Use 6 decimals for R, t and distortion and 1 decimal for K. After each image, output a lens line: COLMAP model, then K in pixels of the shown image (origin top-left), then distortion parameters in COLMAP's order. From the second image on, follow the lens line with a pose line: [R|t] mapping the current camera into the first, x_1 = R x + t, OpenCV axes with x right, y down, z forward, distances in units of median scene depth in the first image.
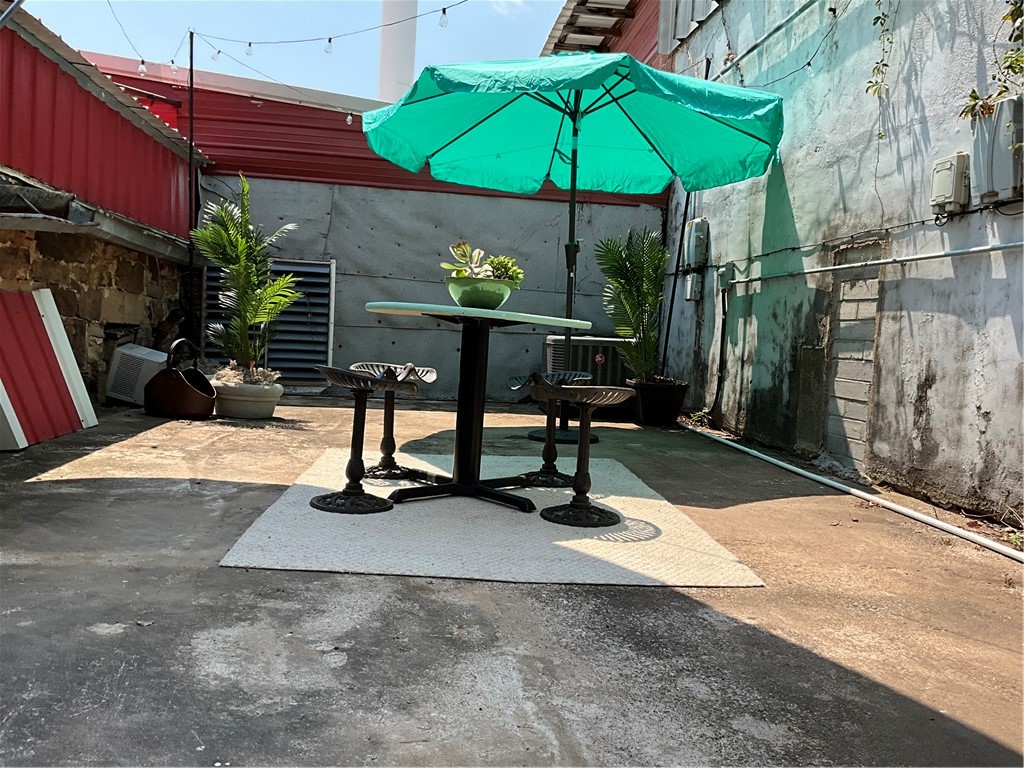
lens RADIAL K [[840.9, 0, 511.2], [0, 840.9, 392.2], [0, 0, 1]] dist [0.103846, -0.209220]
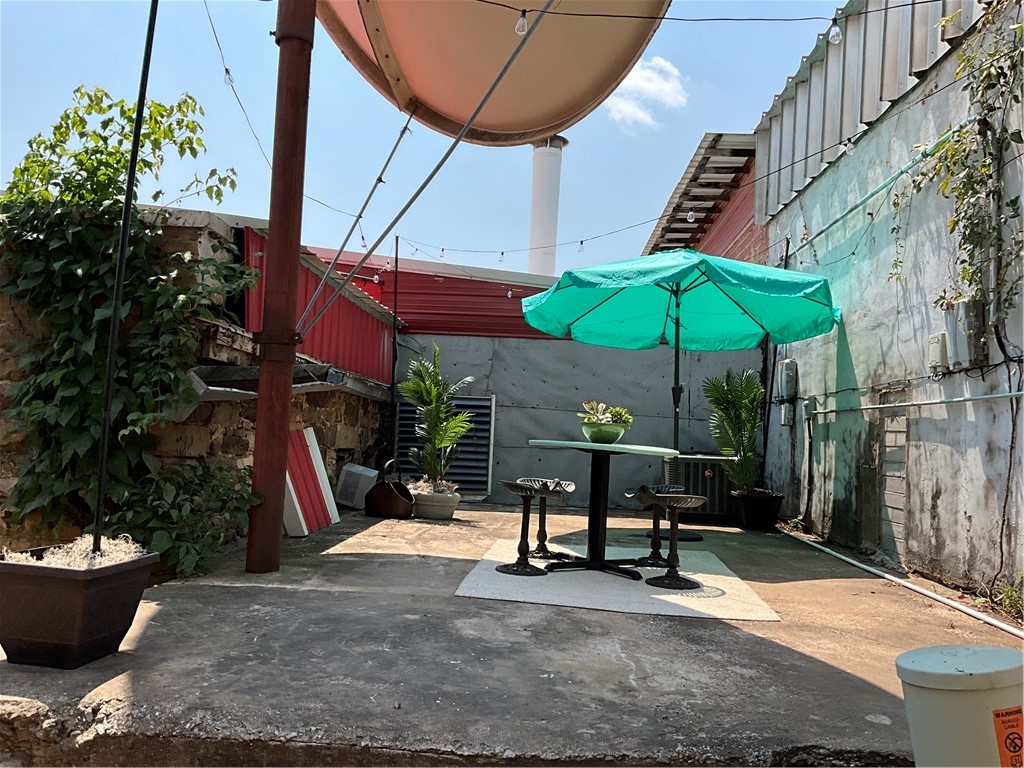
lens RADIAL K [[839.9, 0, 512.0], [0, 839.9, 384.0], [0, 0, 1]] dist [0.117507, -0.233700]
pose [[0.986941, -0.016834, -0.160199, 0.036821], [-0.005758, 0.990201, -0.139528, 0.006791], [0.160978, 0.138628, 0.977174, -0.427663]]
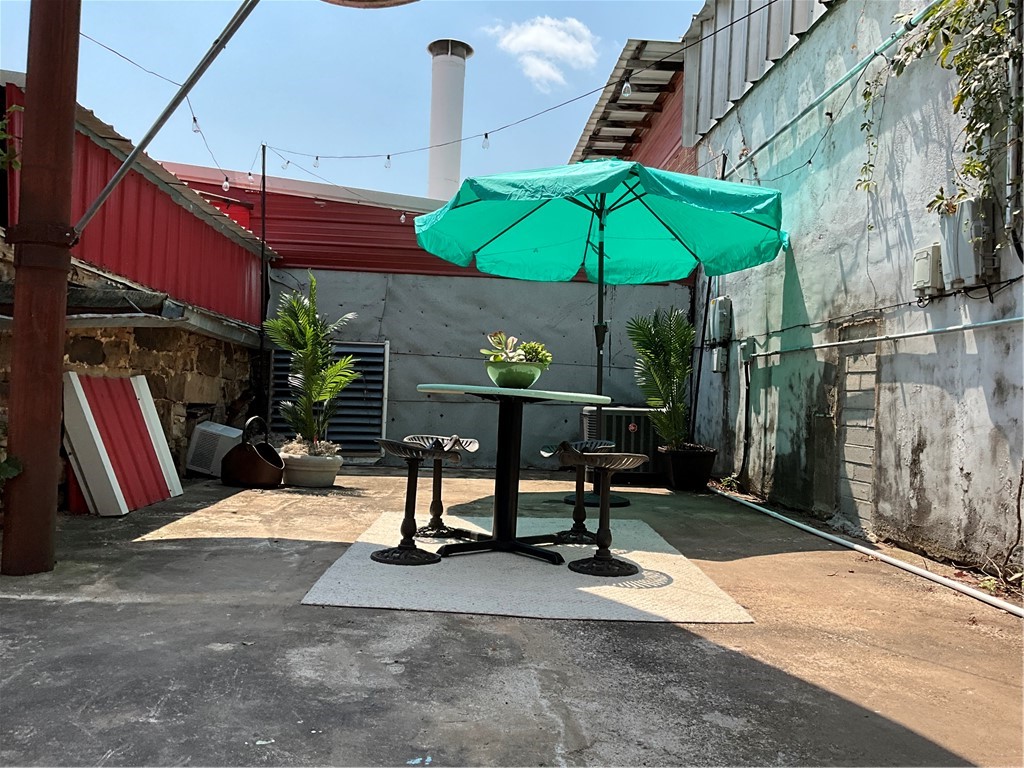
lens RADIAL K [[840.9, 0, 511.2], [0, 840.9, 392.2], [0, 0, 1]] dist [0.103846, -0.209220]
pose [[0.998229, -0.016887, -0.057045, 0.020586], [0.012198, 0.996593, -0.081566, 0.001344], [0.058228, 0.080726, 0.995034, -0.129415]]
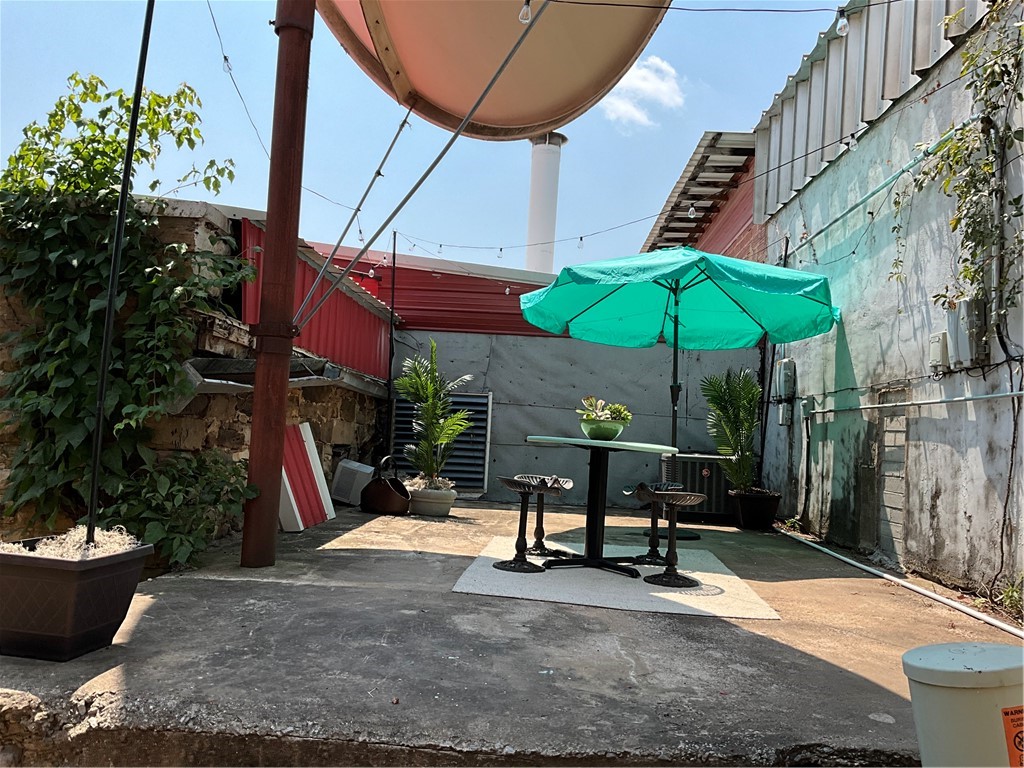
lens RADIAL K [[839.9, 0, 512.0], [0, 839.9, 384.0], [0, 0, 1]] dist [0.117507, -0.233700]
pose [[0.987945, -0.008316, -0.154580, 0.030242], [-0.013443, 0.990175, -0.139186, 0.011411], [0.154219, 0.139586, 0.978127, -0.419019]]
